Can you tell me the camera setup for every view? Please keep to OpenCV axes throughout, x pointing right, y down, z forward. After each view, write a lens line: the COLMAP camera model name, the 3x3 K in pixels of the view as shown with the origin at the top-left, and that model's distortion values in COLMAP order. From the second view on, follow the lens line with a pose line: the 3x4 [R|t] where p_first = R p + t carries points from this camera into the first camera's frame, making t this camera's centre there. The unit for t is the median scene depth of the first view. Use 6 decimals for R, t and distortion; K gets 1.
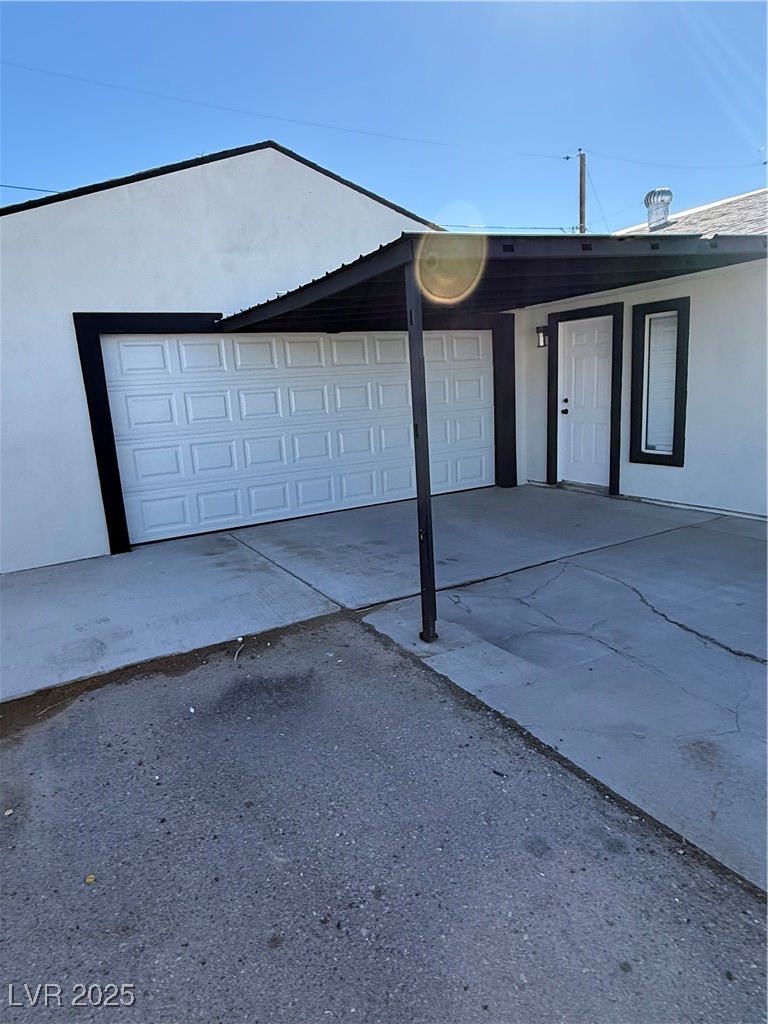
lens RADIAL K [[626.6, 0, 384.0], [0, 626.6, 512.0], [0, 0, 1]] dist [0.008258, 0.000270]
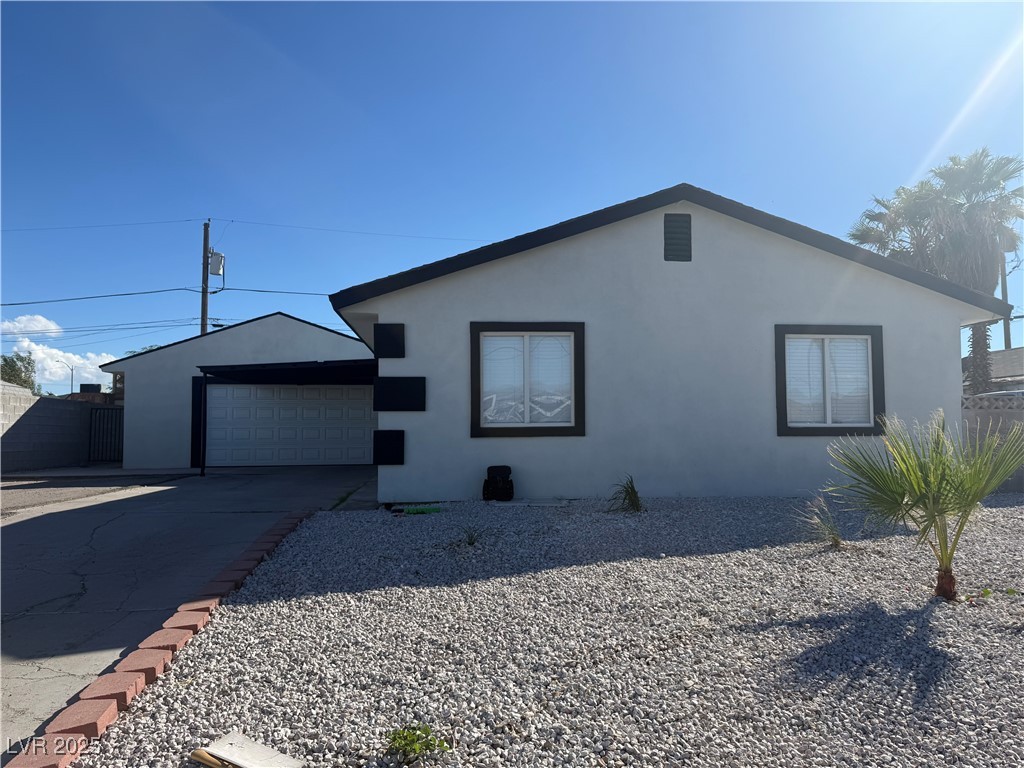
lens RADIAL K [[757.3, 0, 525.7], [0, 757.3, 380.1], [0, 0, 1]] dist [0.011499, 0.003591]
pose [[0.913665, 0.024515, -0.405727, 1.970994], [-0.127792, 0.964888, -0.229477, 0.248828], [0.385856, 0.261514, 0.884718, -1.245614]]
